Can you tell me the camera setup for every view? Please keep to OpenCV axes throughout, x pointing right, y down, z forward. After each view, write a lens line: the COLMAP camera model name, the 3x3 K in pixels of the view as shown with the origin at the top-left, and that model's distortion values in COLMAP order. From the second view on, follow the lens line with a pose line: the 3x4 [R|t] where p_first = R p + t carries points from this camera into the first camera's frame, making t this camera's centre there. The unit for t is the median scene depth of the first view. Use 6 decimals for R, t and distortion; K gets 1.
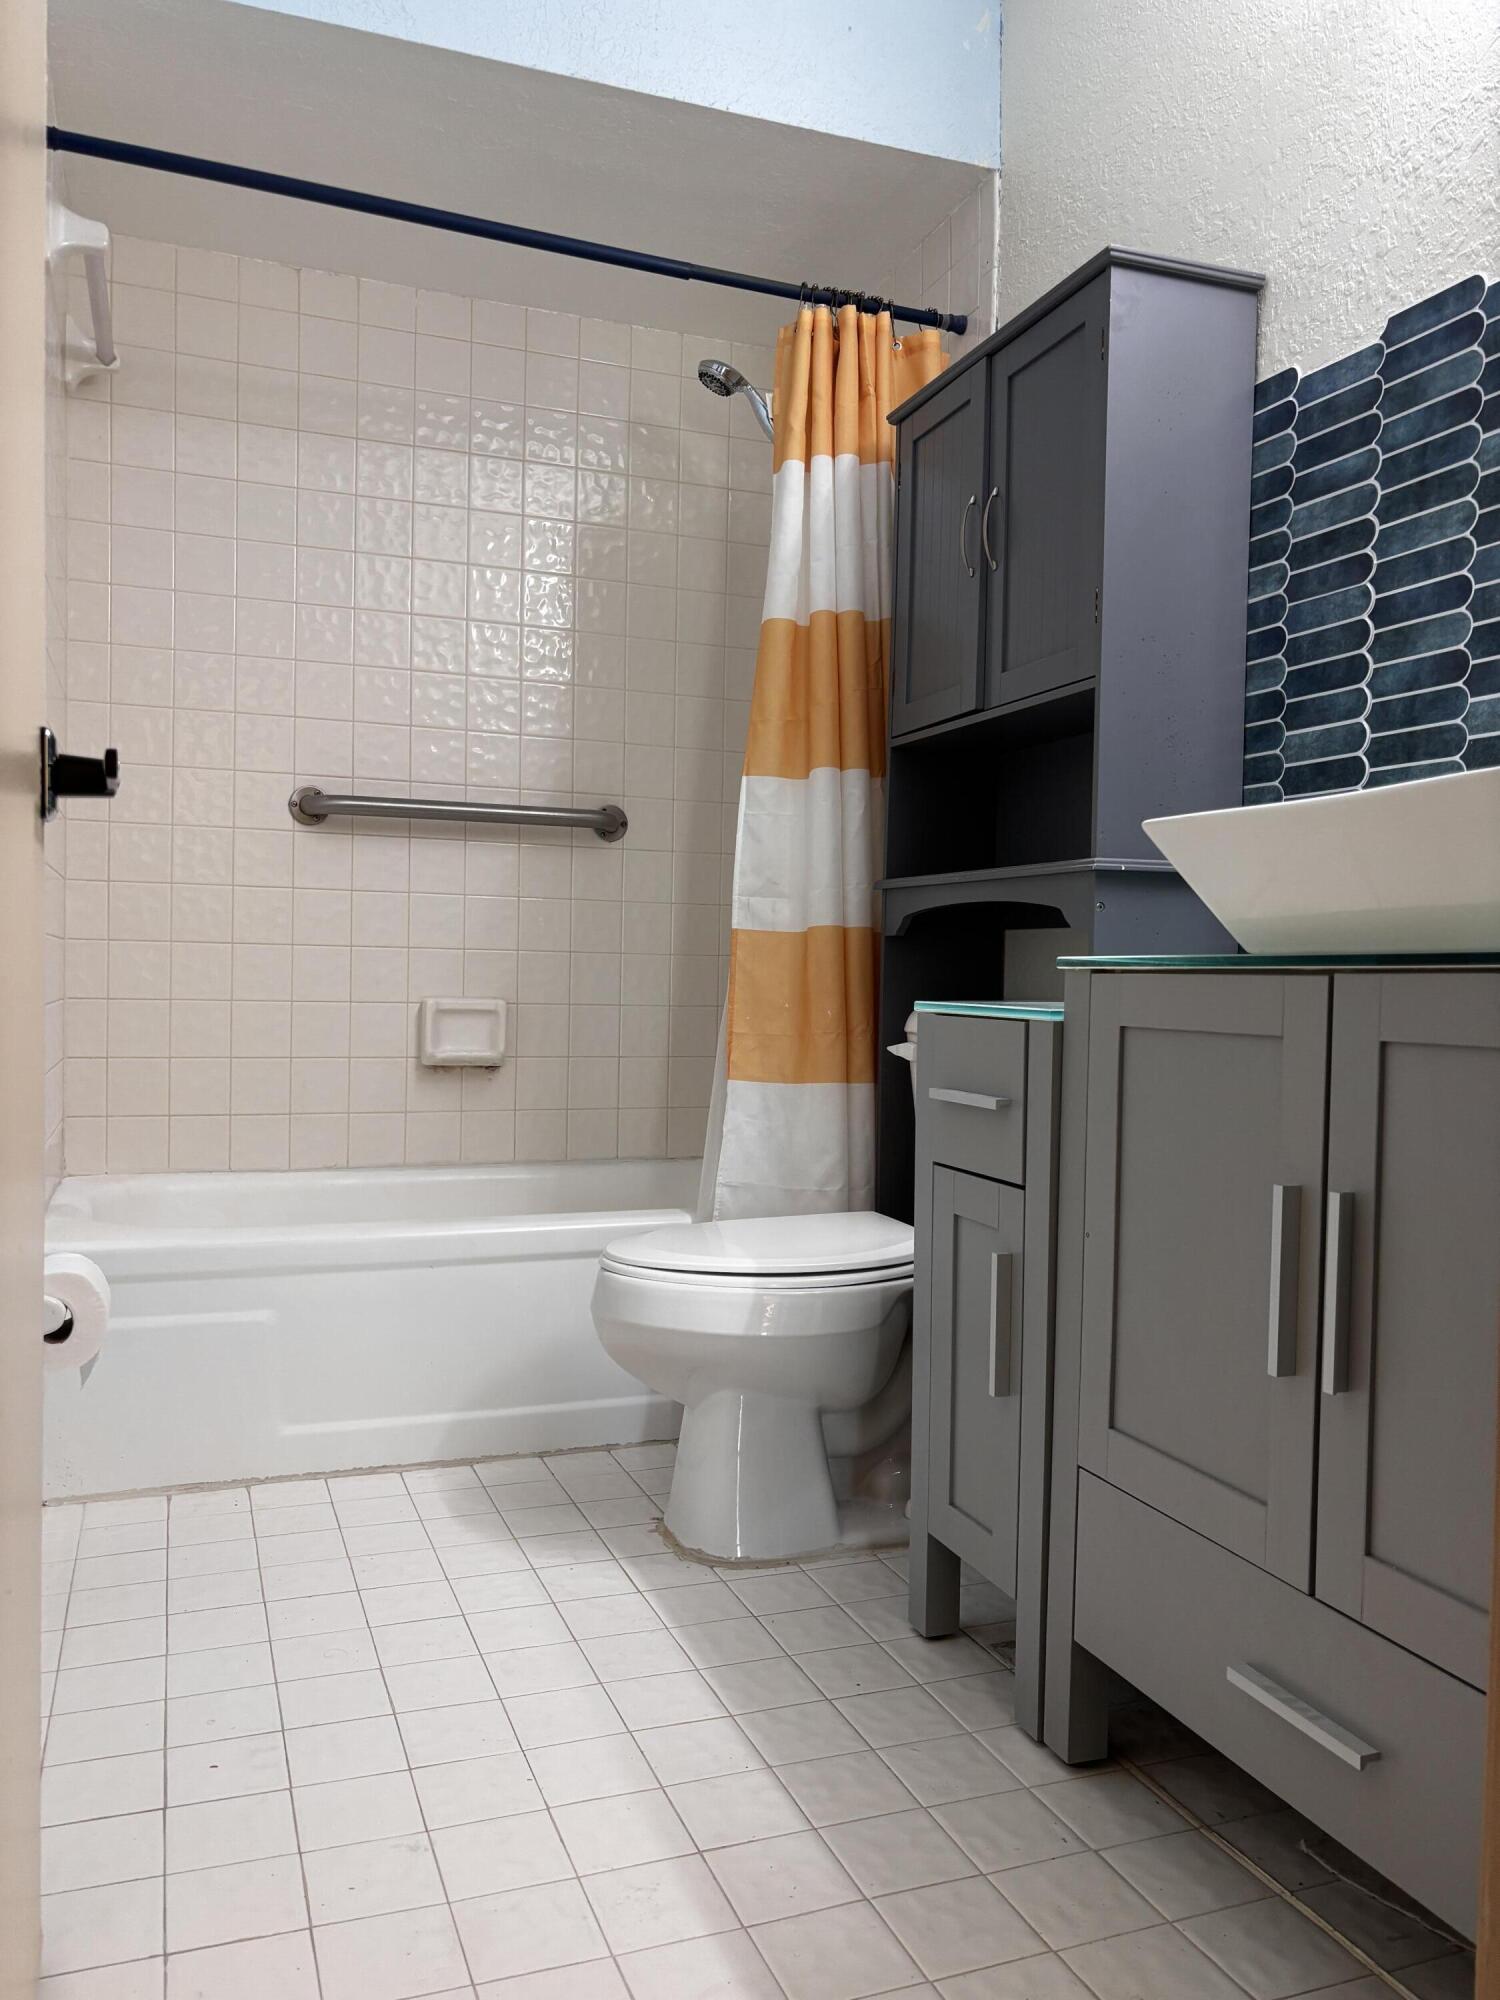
lens RADIAL K [[1503.0, 0, 732.5], [0, 1503.0, 996.4], [0, 0, 1]] dist [0.058045, -0.065148]
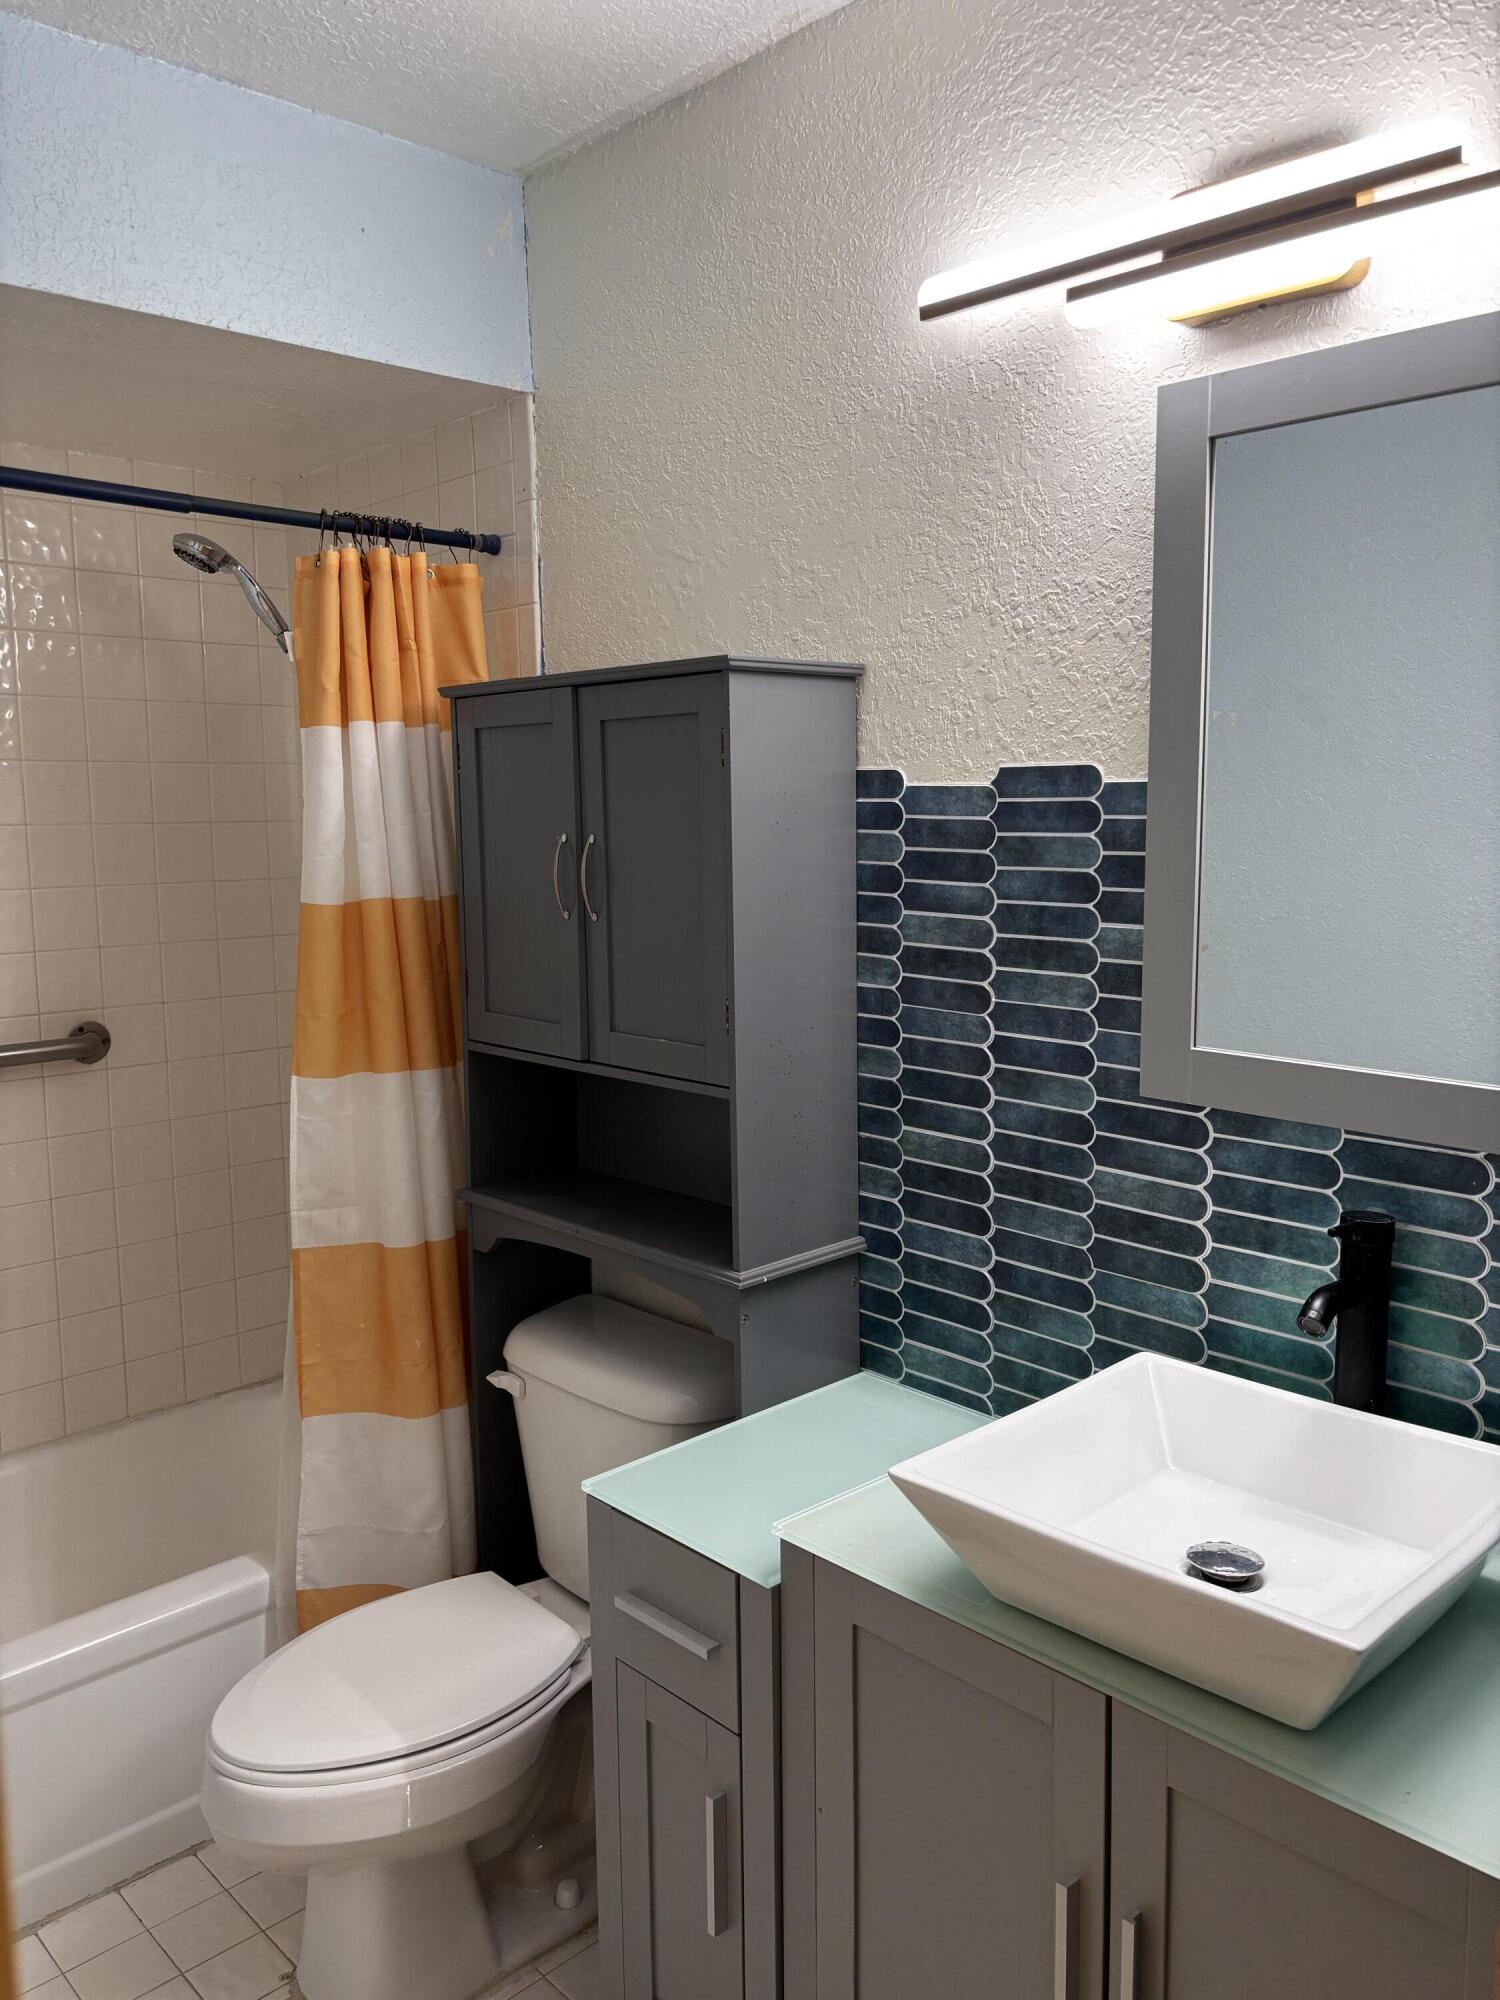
lens RADIAL K [[1507.3, 0, 745.8], [0, 1507.3, 989.2], [0, 0, 1]] dist [0.053370, -0.060462]
pose [[0.918639, -0.078475, 0.387225, -0.092935], [0.041344, 0.993789, 0.103318, -0.290355], [-0.392928, -0.078903, 0.916178, 0.088864]]
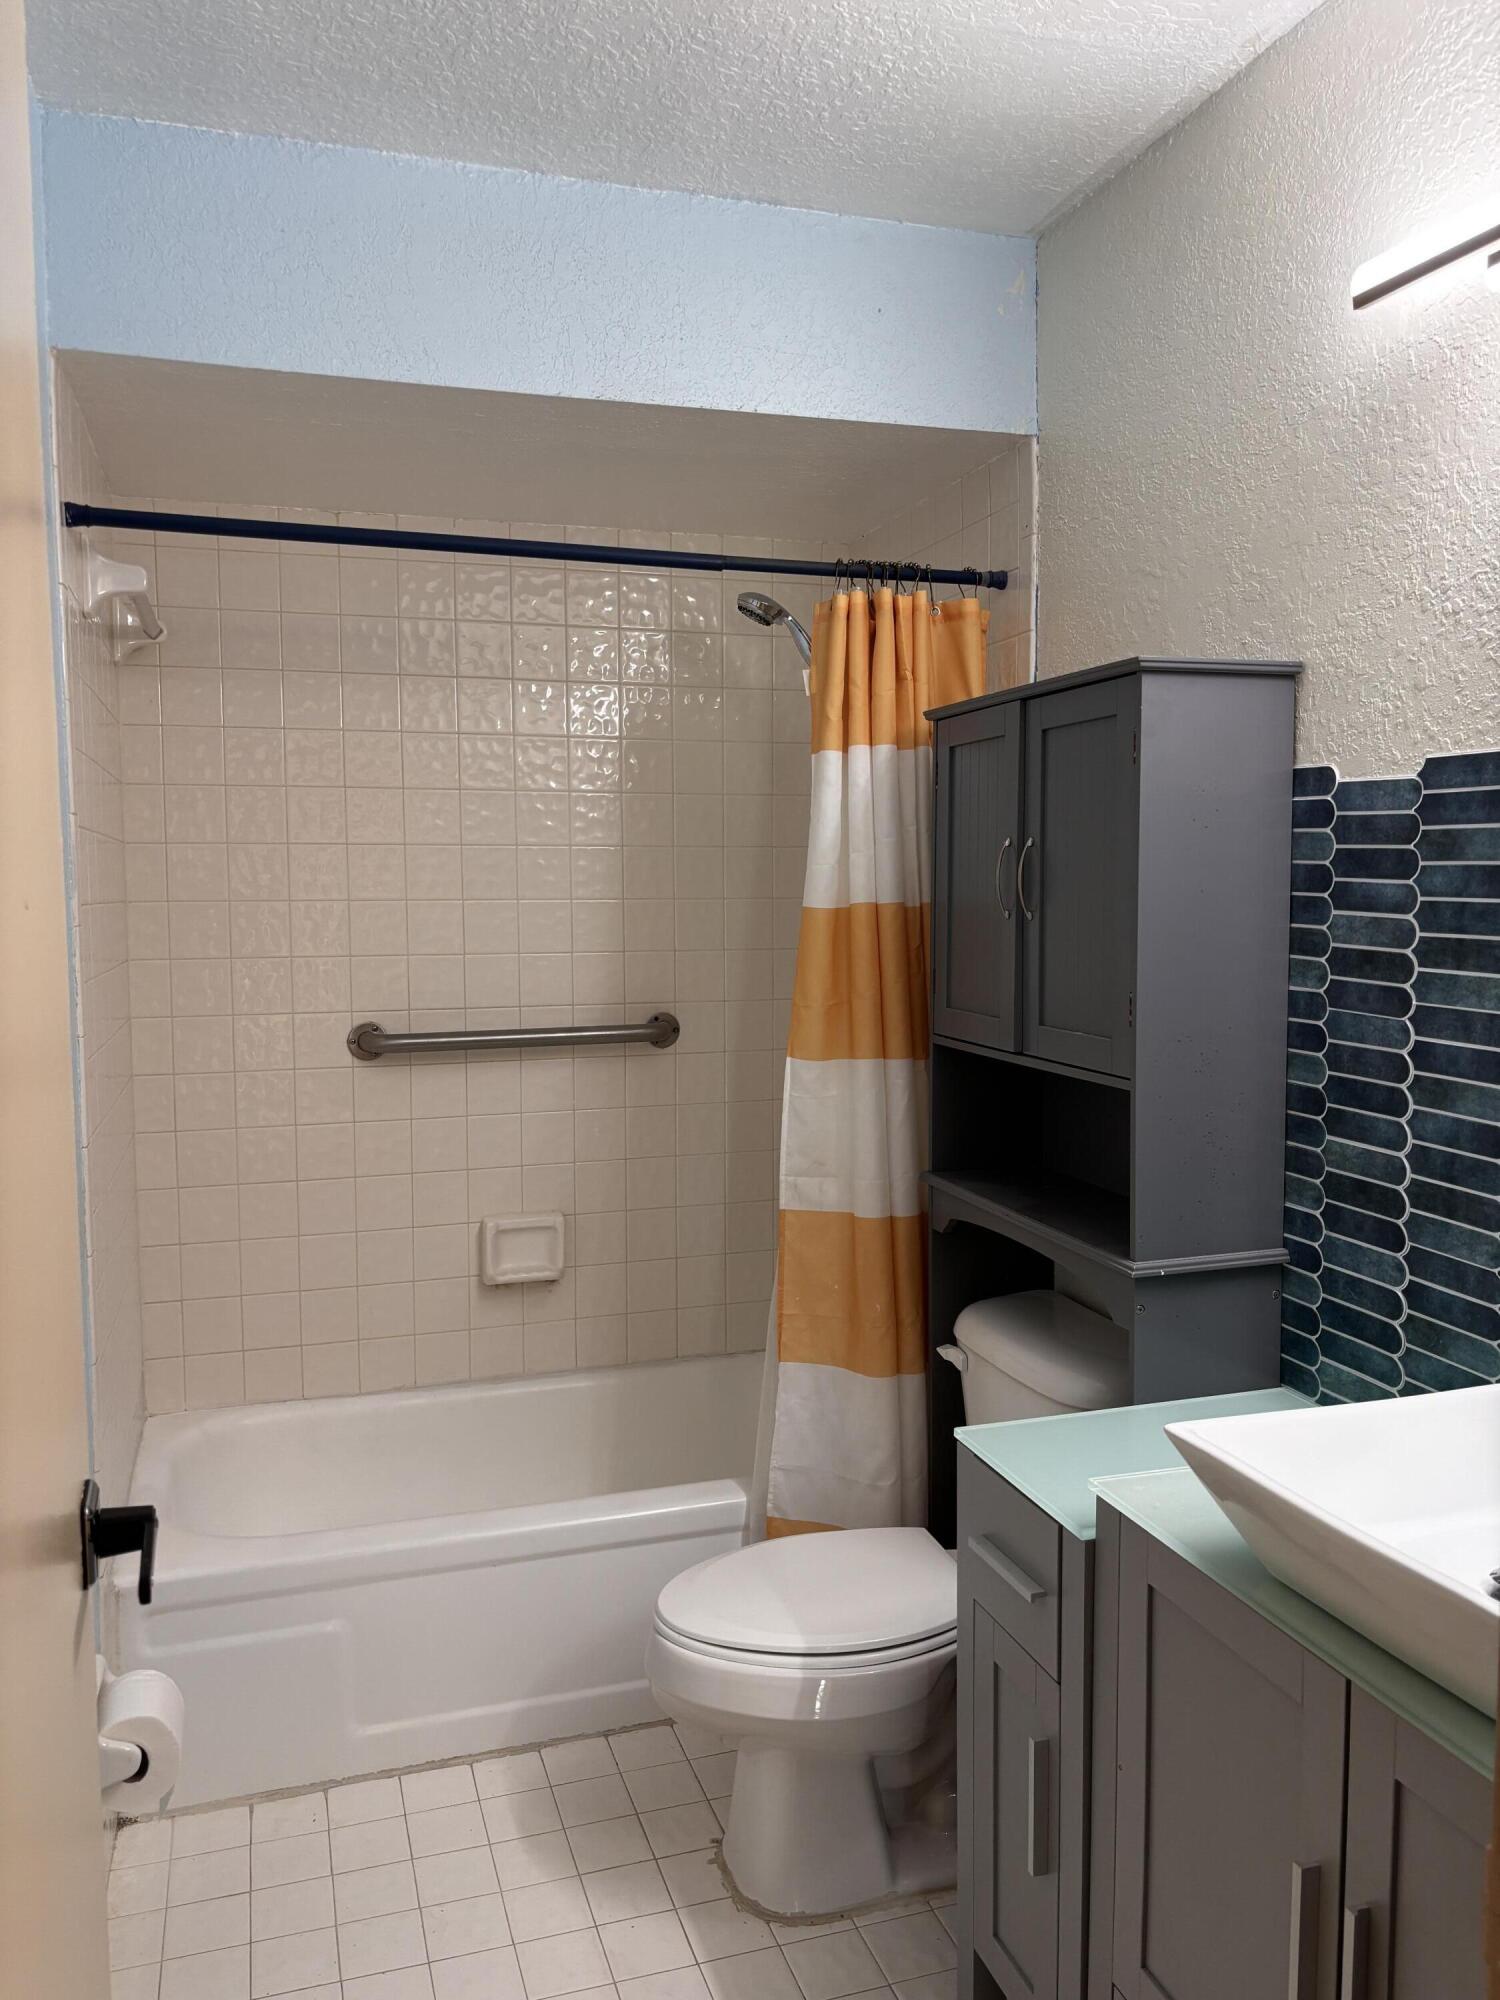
lens RADIAL K [[1503.0, 0, 732.5], [0, 1503.0, 996.4], [0, 0, 1]] dist [0.058045, -0.065148]
pose [[0.998459, -0.021050, -0.051349, 0.023663], [0.023780, 0.998303, 0.053149, -0.251939], [0.050143, -0.054288, 0.997266, -0.000689]]
